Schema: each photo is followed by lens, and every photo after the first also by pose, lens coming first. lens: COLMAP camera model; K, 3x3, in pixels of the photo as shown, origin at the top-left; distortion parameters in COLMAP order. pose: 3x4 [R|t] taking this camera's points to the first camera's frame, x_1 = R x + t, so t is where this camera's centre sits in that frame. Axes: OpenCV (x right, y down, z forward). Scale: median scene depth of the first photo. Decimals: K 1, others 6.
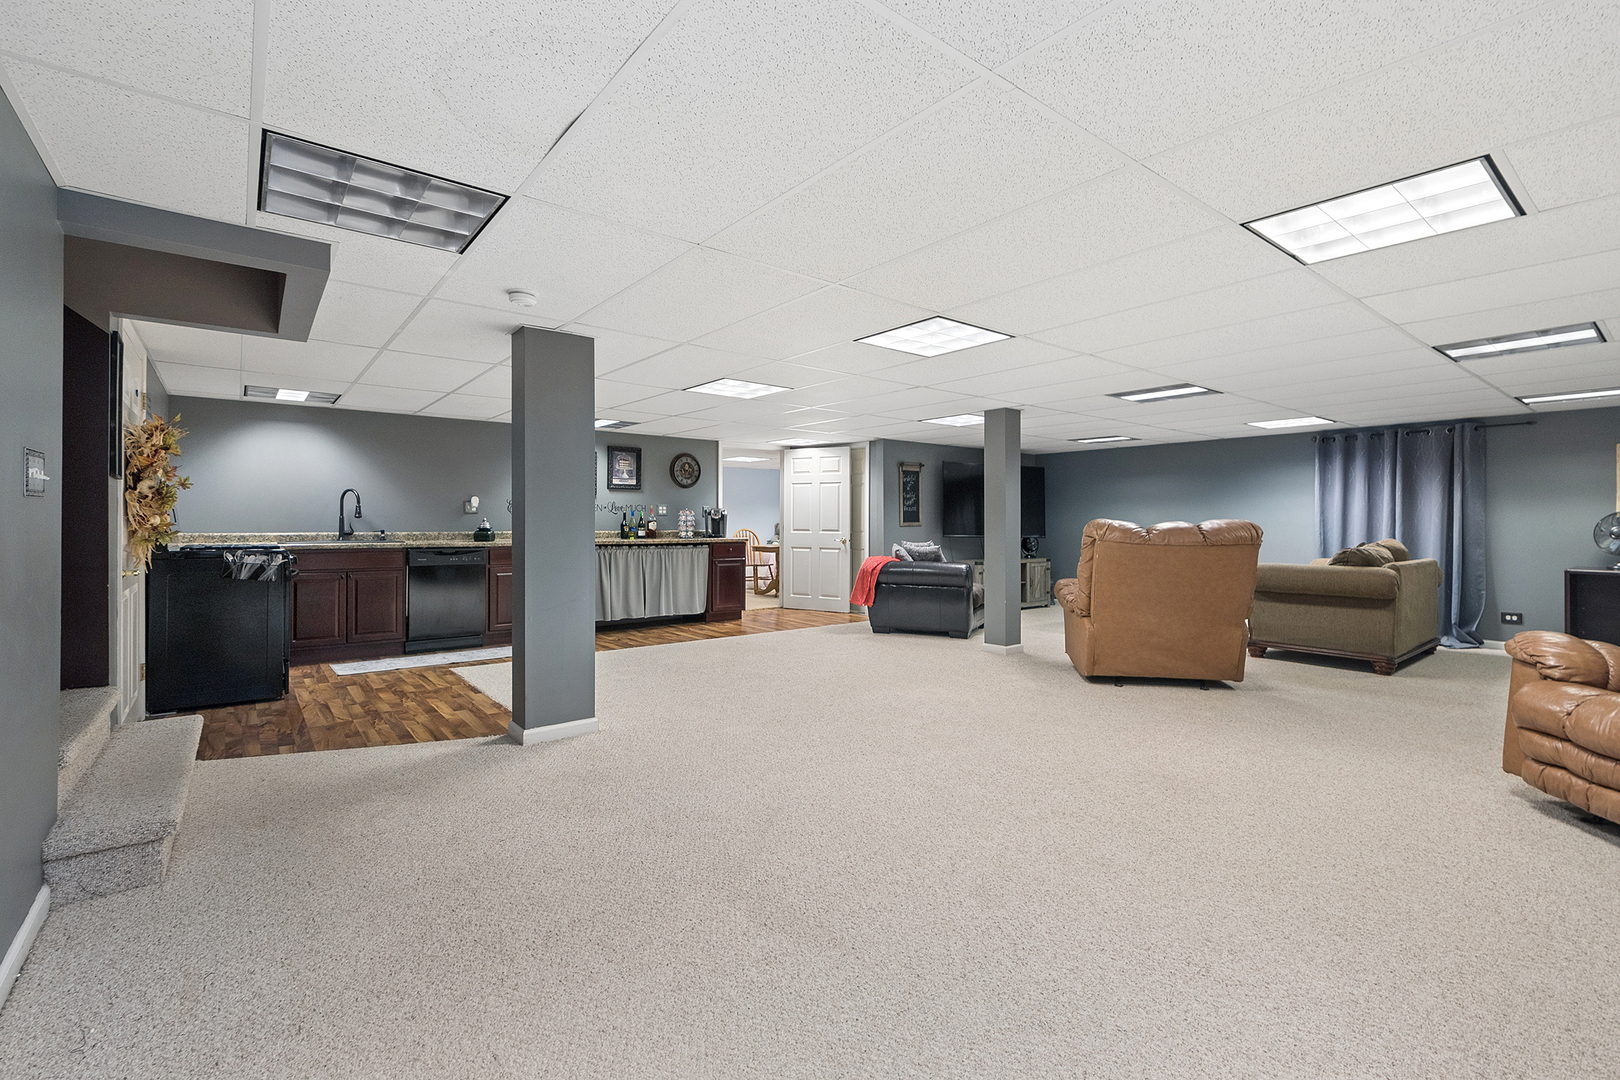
lens RADIAL K [[723.5, 0, 816.6], [0, 723.5, 523.0], [0, 0, 1]] dist [-0.003373, -0.000484]
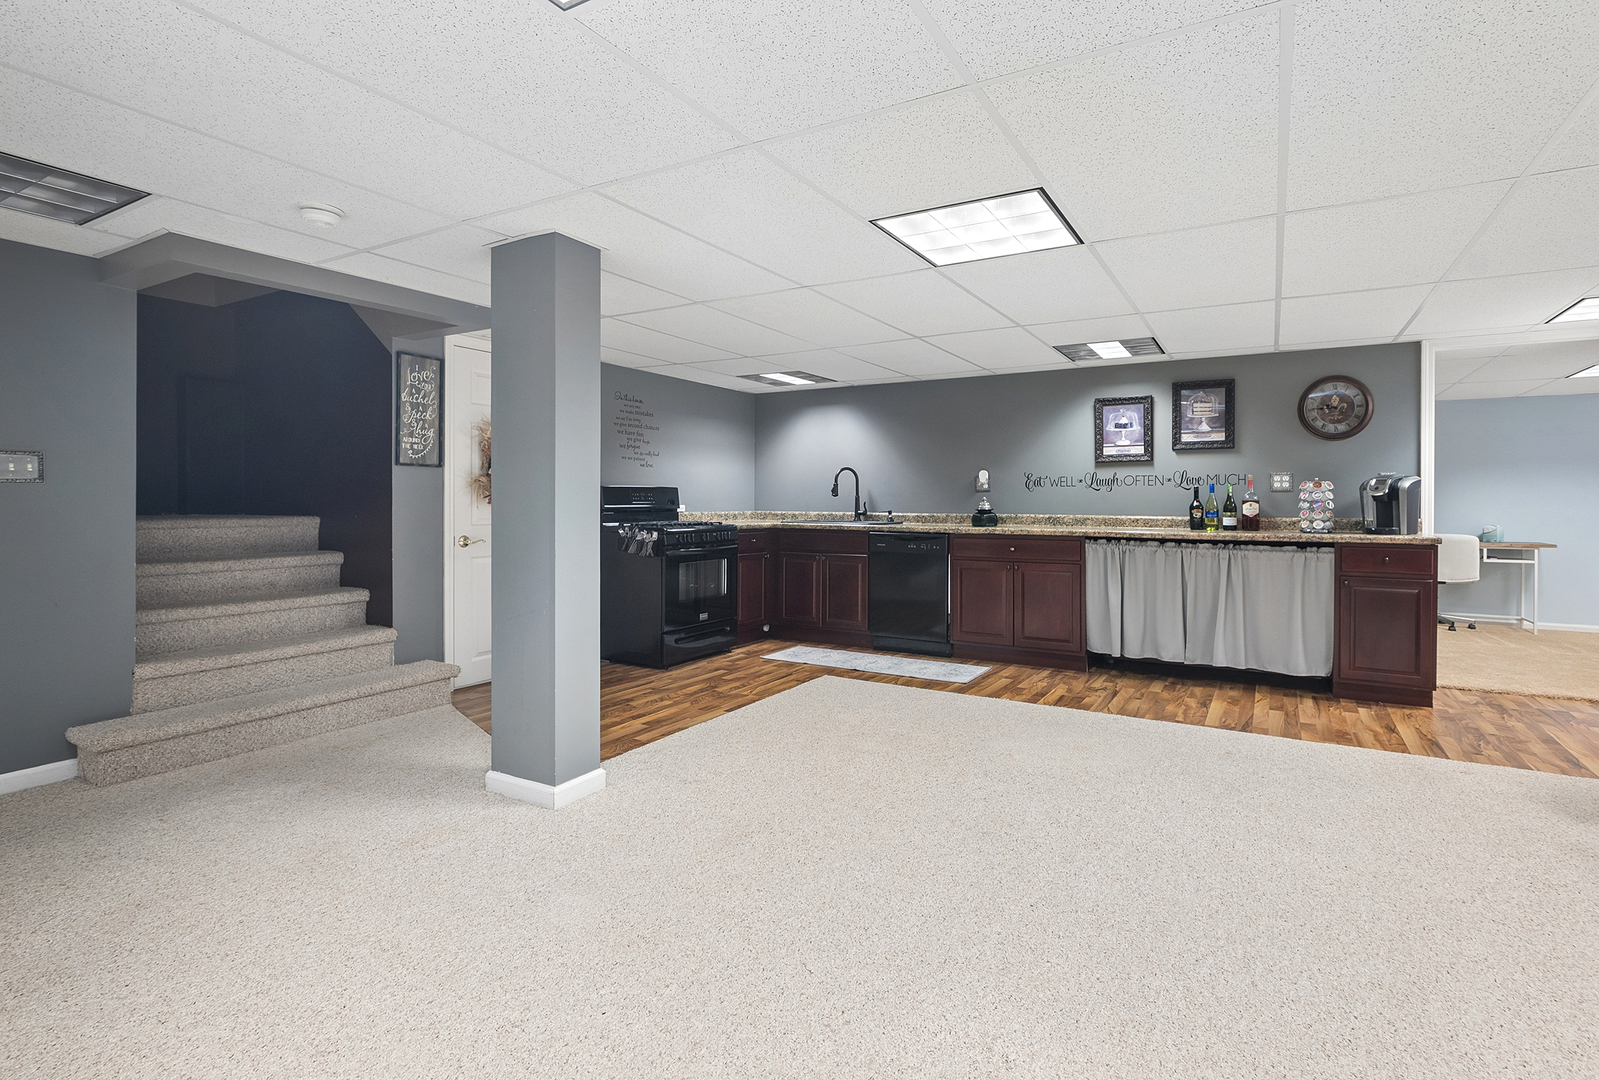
lens RADIAL K [[776.2, 0, 839.5], [0, 776.2, 504.4], [0, 0, 1]] dist [0.004031, 0.000086]
pose [[0.379405, 0.004335, -0.925220, 0.228406], [-0.004225, 0.999987, 0.002952, -0.000552], [0.925221, 0.002789, 0.379419, 0.462970]]
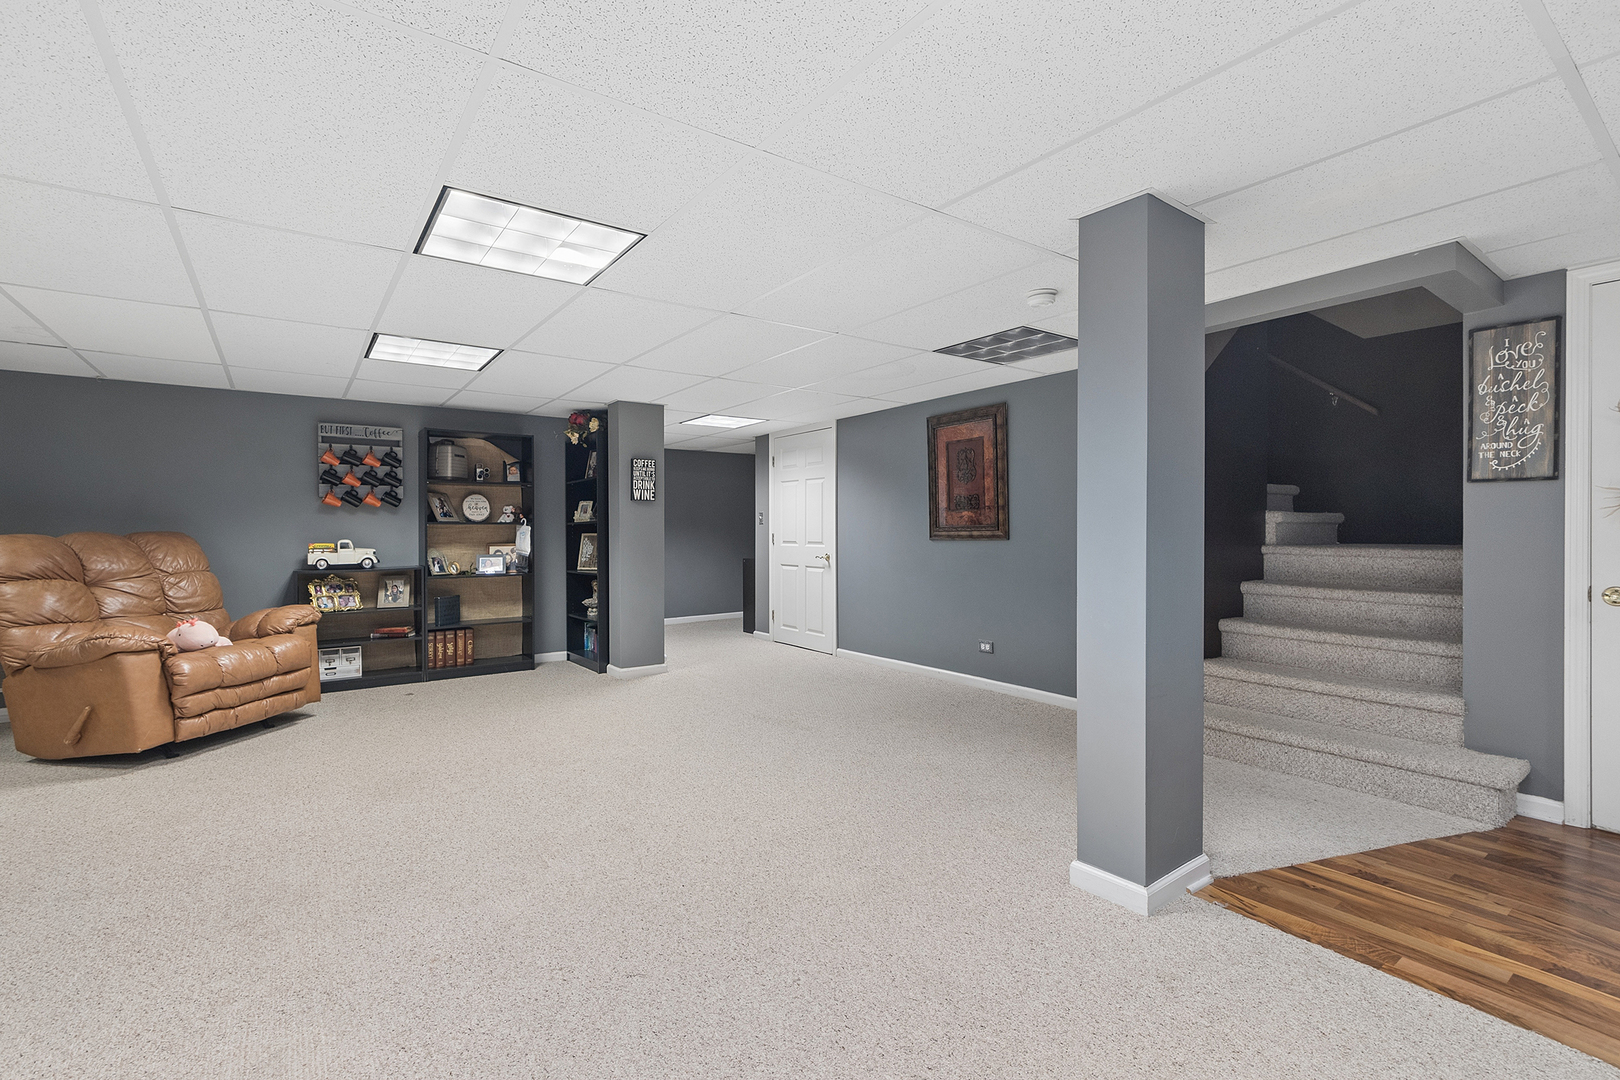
lens RADIAL K [[723.5, 0, 808.4], [0, 723.5, 534.3], [0, 0, 1]] dist [-0.003373, -0.000484]
pose [[-0.999104, 0.001195, 0.042299, -0.254964], [0.001622, 0.999948, 0.010063, -0.003605], [-0.042284, 0.010123, -0.999054, 0.982026]]
